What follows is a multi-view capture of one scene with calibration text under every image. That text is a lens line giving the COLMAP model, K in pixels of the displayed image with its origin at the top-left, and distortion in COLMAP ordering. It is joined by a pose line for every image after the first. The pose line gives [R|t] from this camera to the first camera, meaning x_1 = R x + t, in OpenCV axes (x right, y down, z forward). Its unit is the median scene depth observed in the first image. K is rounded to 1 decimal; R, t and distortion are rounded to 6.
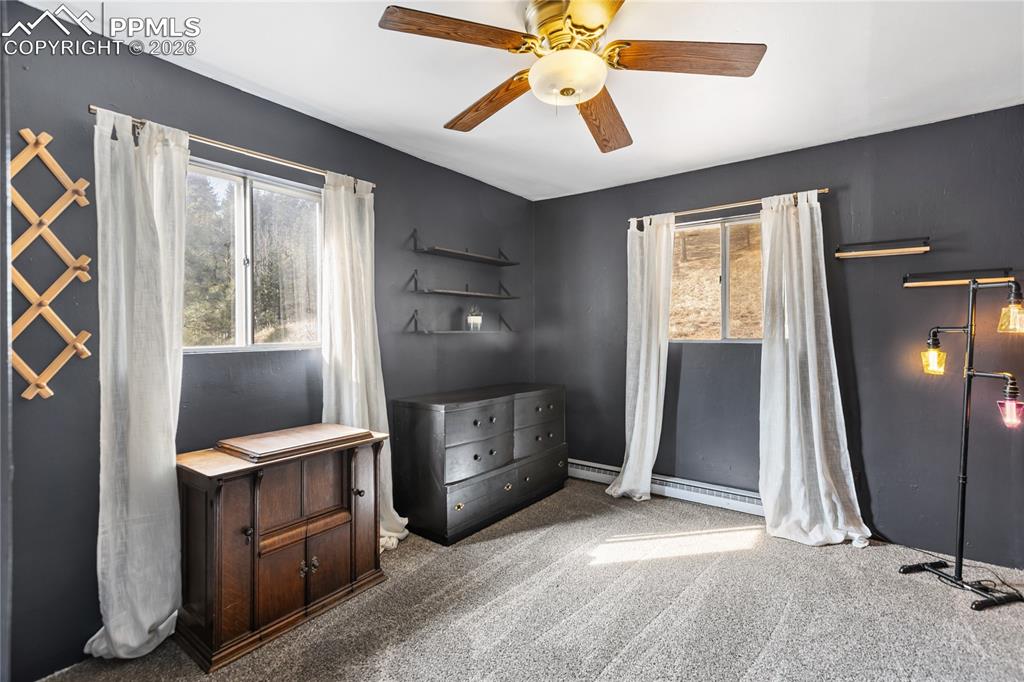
lens RADIAL K [[473.3, 0, 514.2], [0, 473.3, 337.9], [0, 0, 1]] dist [-0.000123, 0.000977]
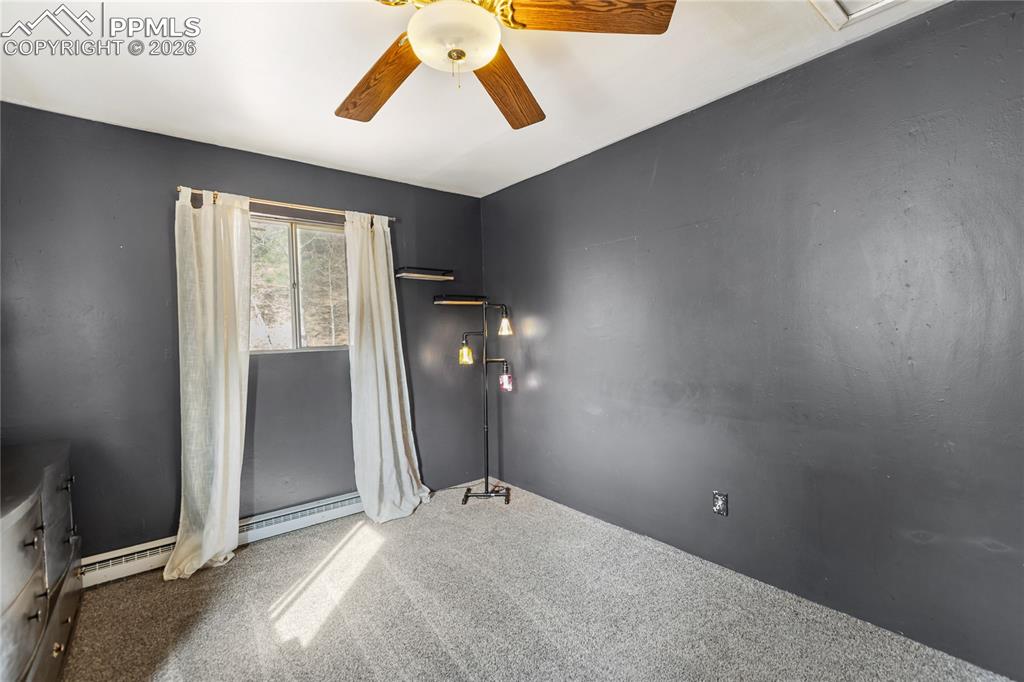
lens RADIAL K [[473.3, 0, 515.0], [0, 473.3, 341.4], [0, 0, 1]] dist [-0.000123, 0.000977]
pose [[0.218894, -0.022083, 0.975499, -0.433670], [0.038850, 0.999148, 0.013900, -0.006494], [-0.974975, 0.034856, 0.219566, 0.427232]]
